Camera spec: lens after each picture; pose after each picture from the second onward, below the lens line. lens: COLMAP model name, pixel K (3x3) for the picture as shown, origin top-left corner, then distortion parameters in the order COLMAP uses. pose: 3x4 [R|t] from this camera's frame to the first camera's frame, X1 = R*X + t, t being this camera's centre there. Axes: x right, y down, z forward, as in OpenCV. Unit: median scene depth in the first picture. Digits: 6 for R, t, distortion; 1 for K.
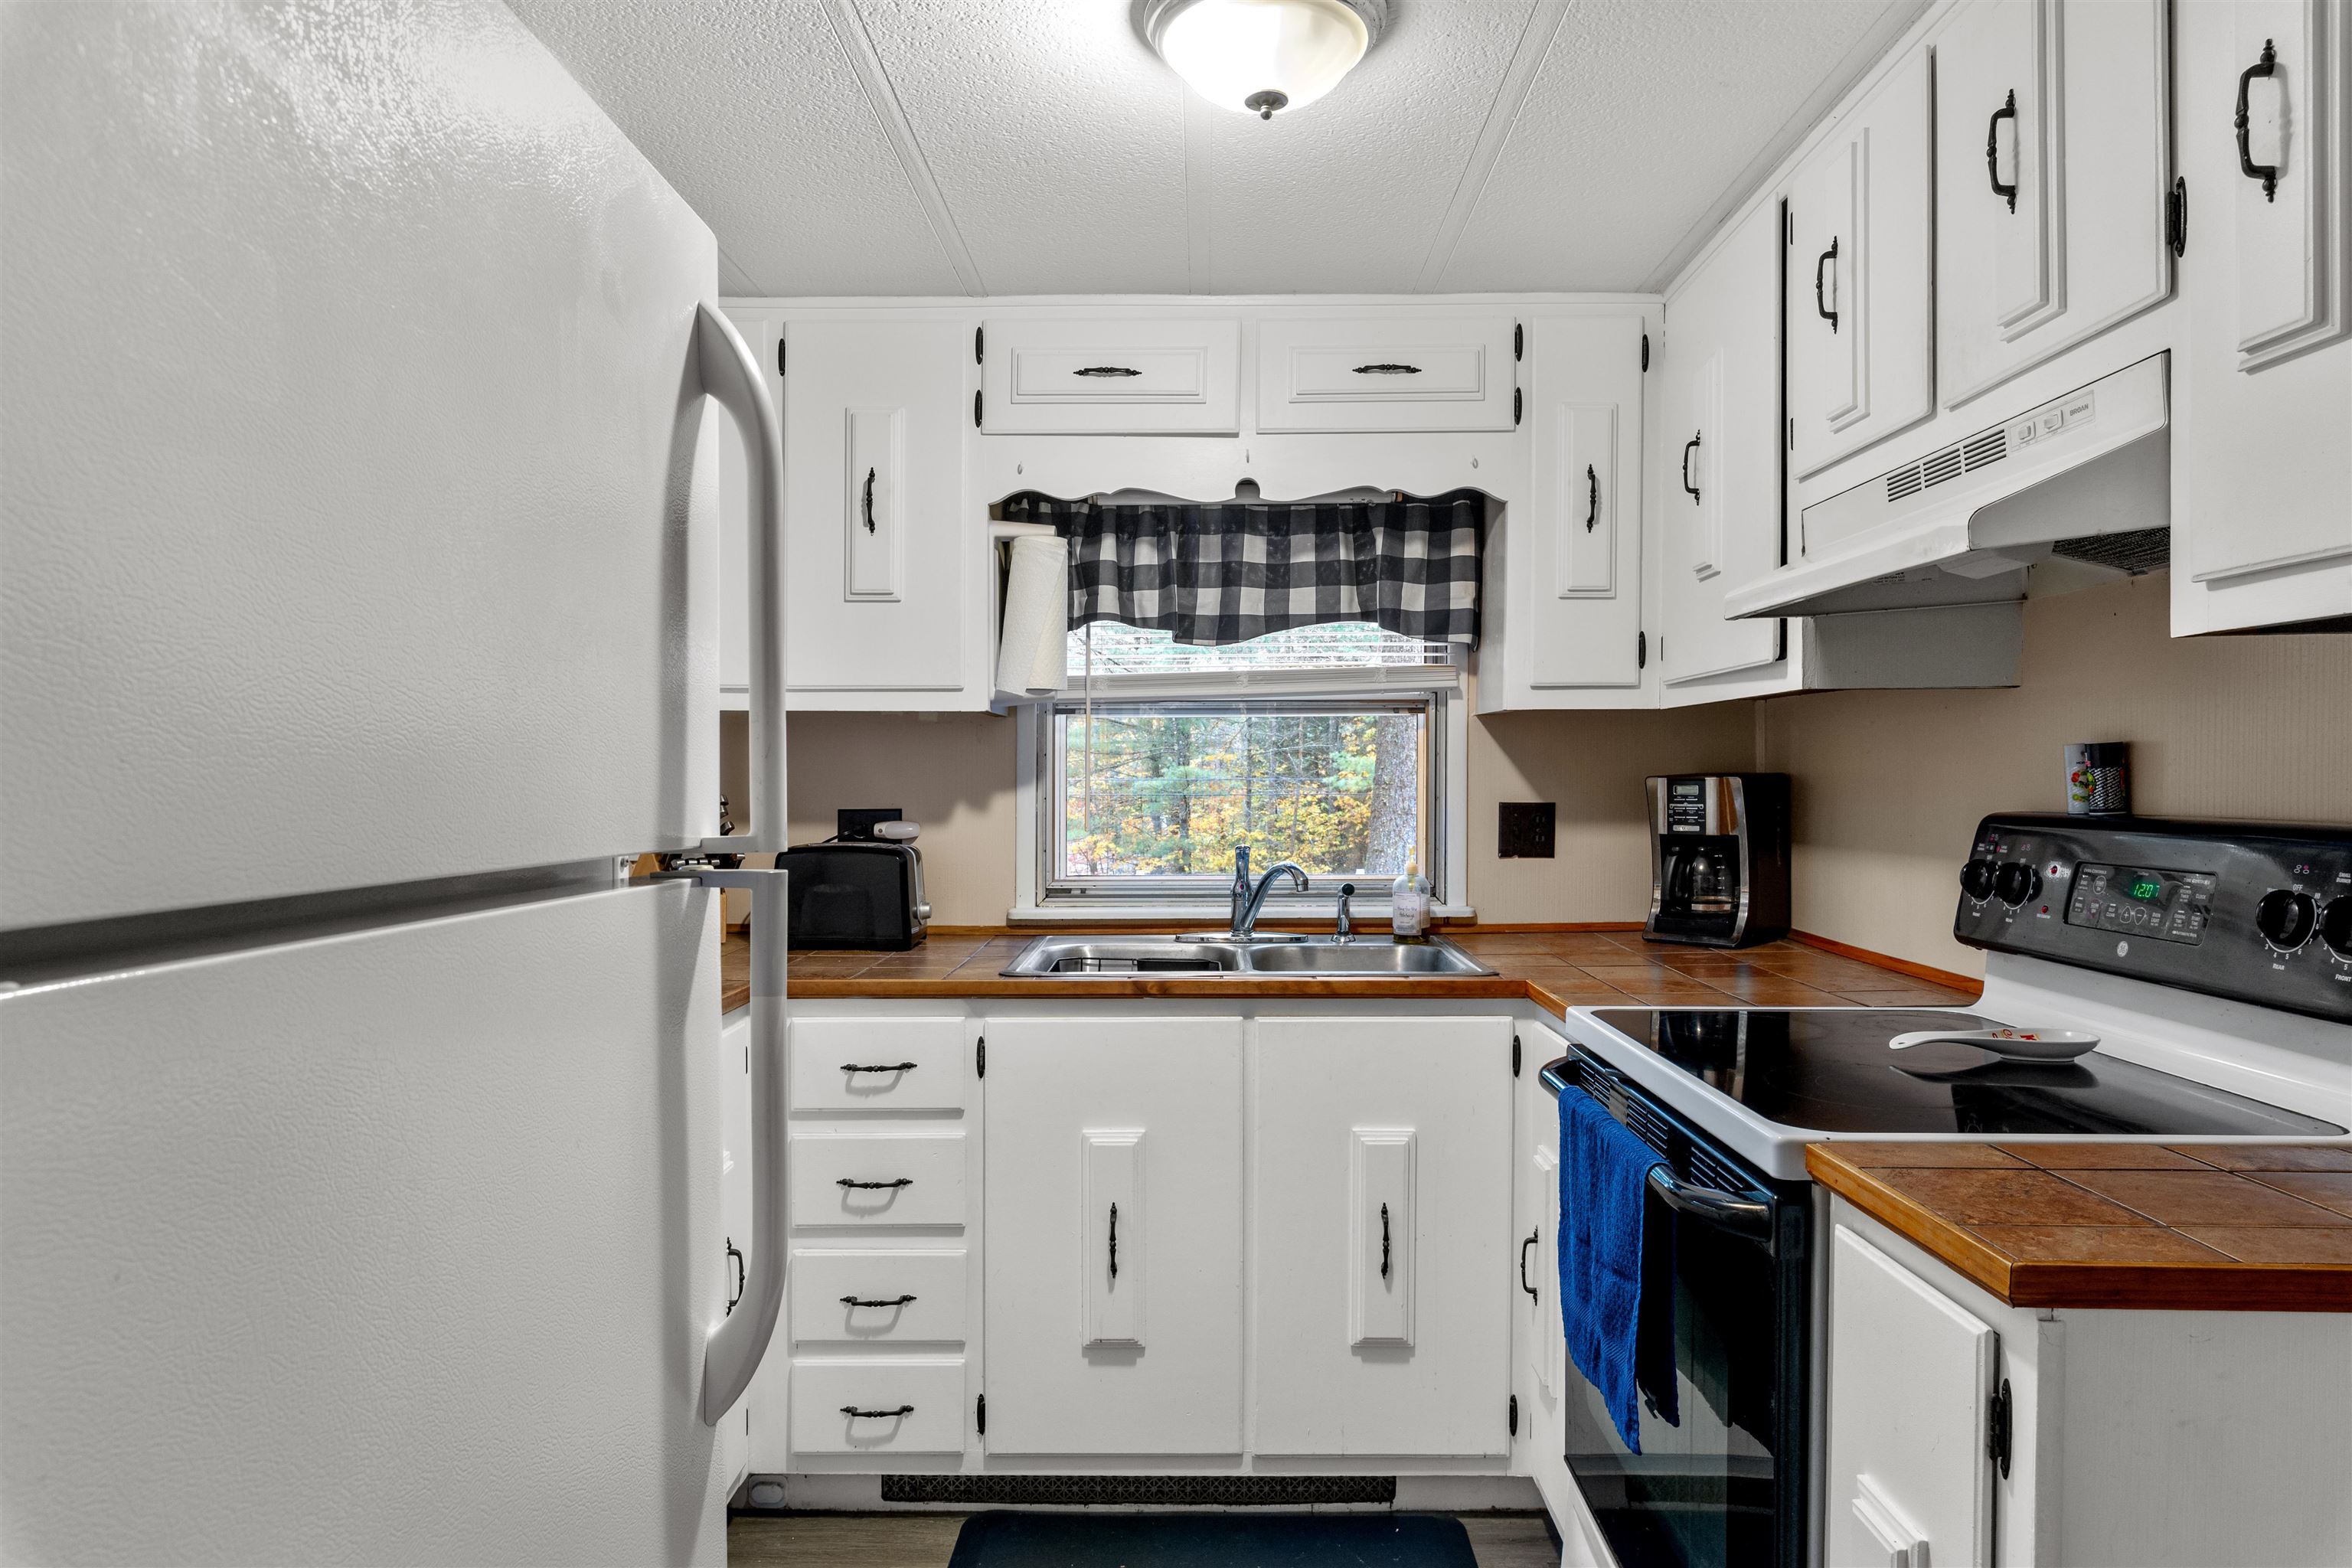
lens RADIAL K [[1434.1, 0, 1173.5], [0, 1434.1, 791.2], [0, 0, 1]] dist [0.019771, 0.001923]
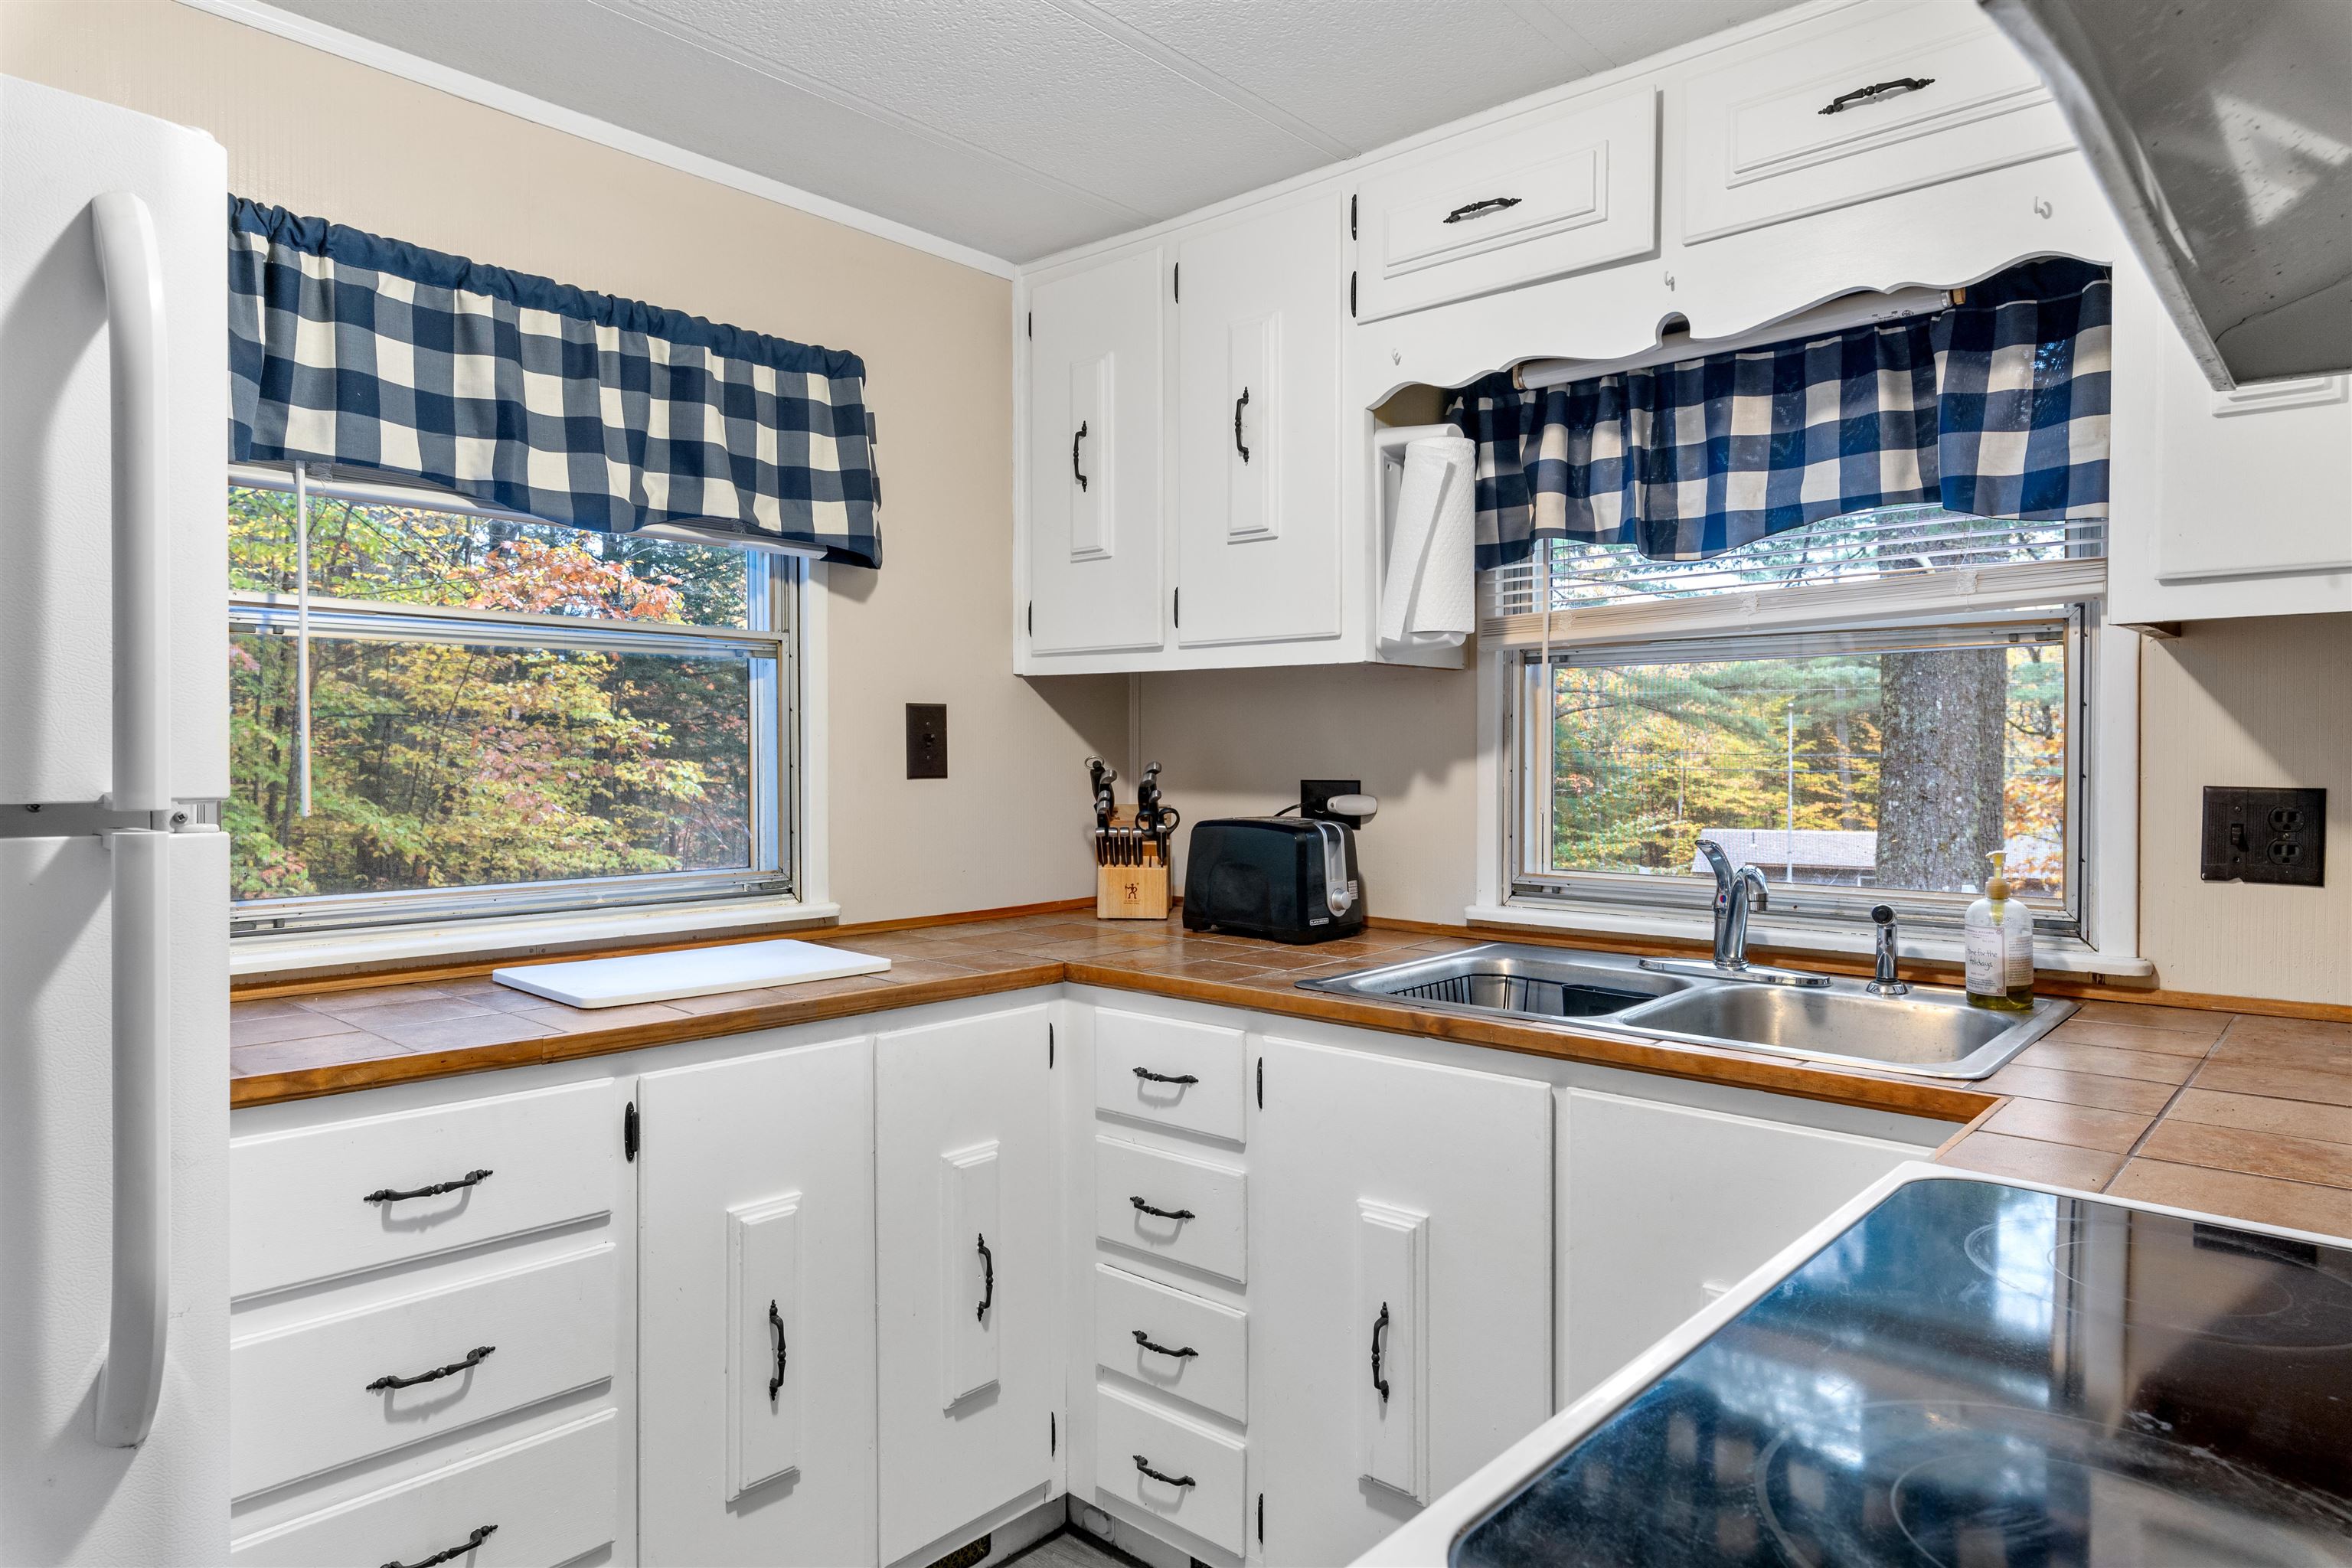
lens RADIAL K [[1434.1, 0, 1179.7], [0, 1434.1, 765.6], [0, 0, 1]] dist [0.019771, 0.001923]
pose [[0.760506, 0.008245, -0.649279, 0.301592], [-0.008892, 0.999958, 0.002282, 0.002199], [0.649270, 0.004038, 0.760547, 0.287838]]
